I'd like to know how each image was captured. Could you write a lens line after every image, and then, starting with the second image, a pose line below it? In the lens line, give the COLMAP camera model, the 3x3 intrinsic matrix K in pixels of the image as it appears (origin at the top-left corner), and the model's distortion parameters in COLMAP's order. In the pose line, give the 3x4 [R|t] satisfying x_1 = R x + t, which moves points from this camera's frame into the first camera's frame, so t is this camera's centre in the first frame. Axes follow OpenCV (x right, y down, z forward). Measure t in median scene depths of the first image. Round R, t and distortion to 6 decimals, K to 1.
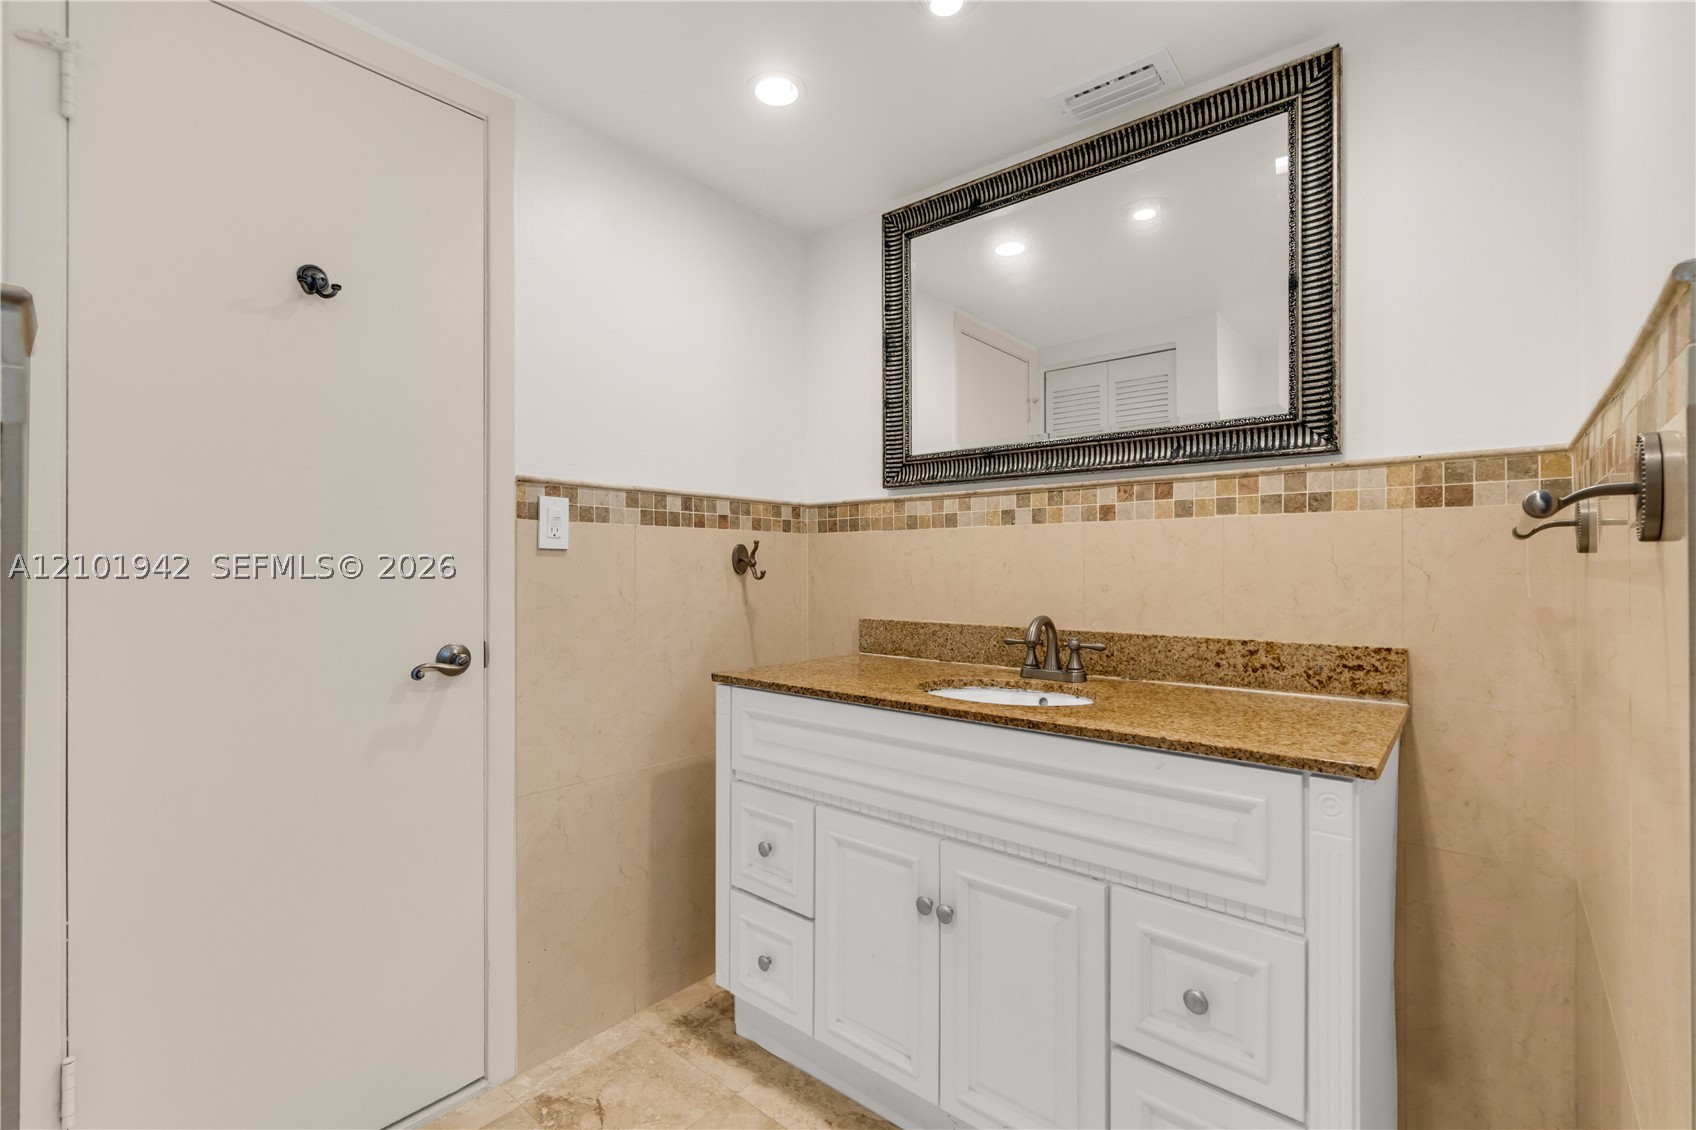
lens RADIAL K [[749.8, 0, 839.9], [0, 749.8, 561.4], [0, 0, 1]] dist [-0.001804, 0.000222]
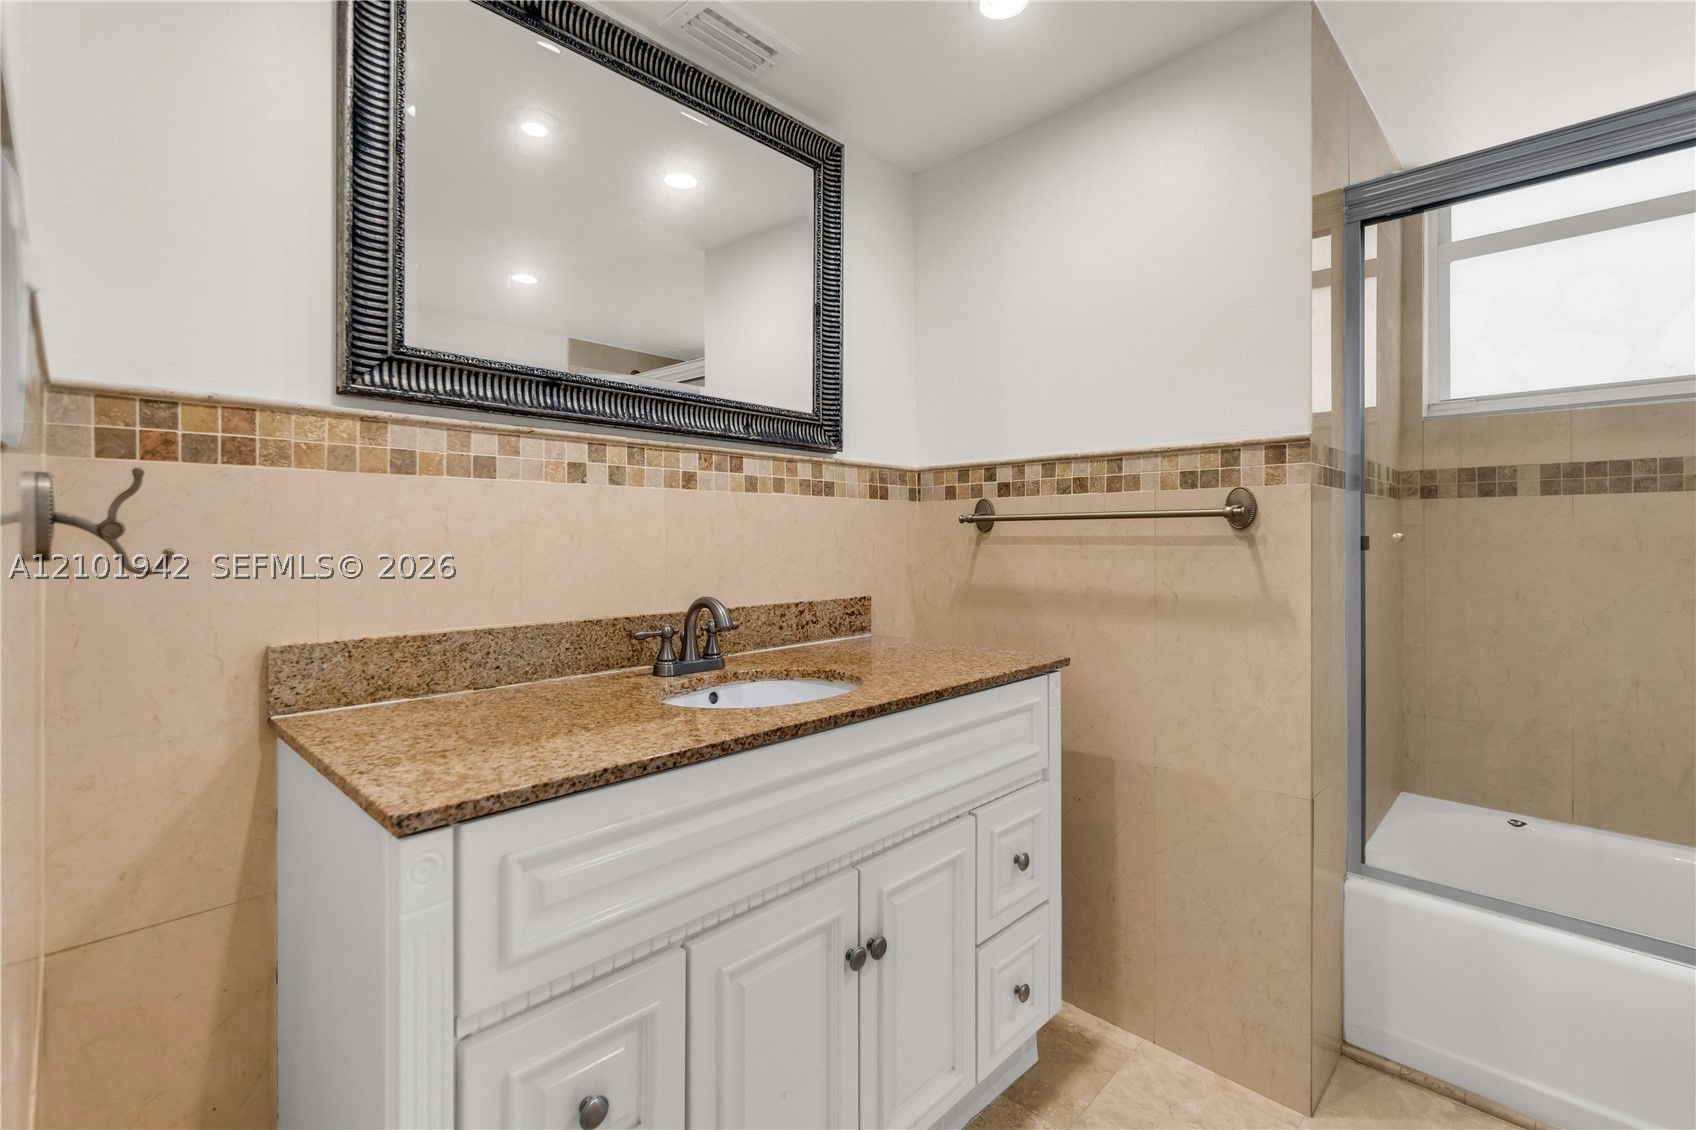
lens RADIAL K [[759.2, 0, 852.3], [0, 759.2, 530.8], [0, 0, 1]] dist [-0.001925, -0.000011]
pose [[0.055706, 0.009170, 0.998405, -0.563540], [-0.008210, 0.999928, -0.008726, 0.003226], [-0.998413, -0.007710, 0.055777, 0.761202]]
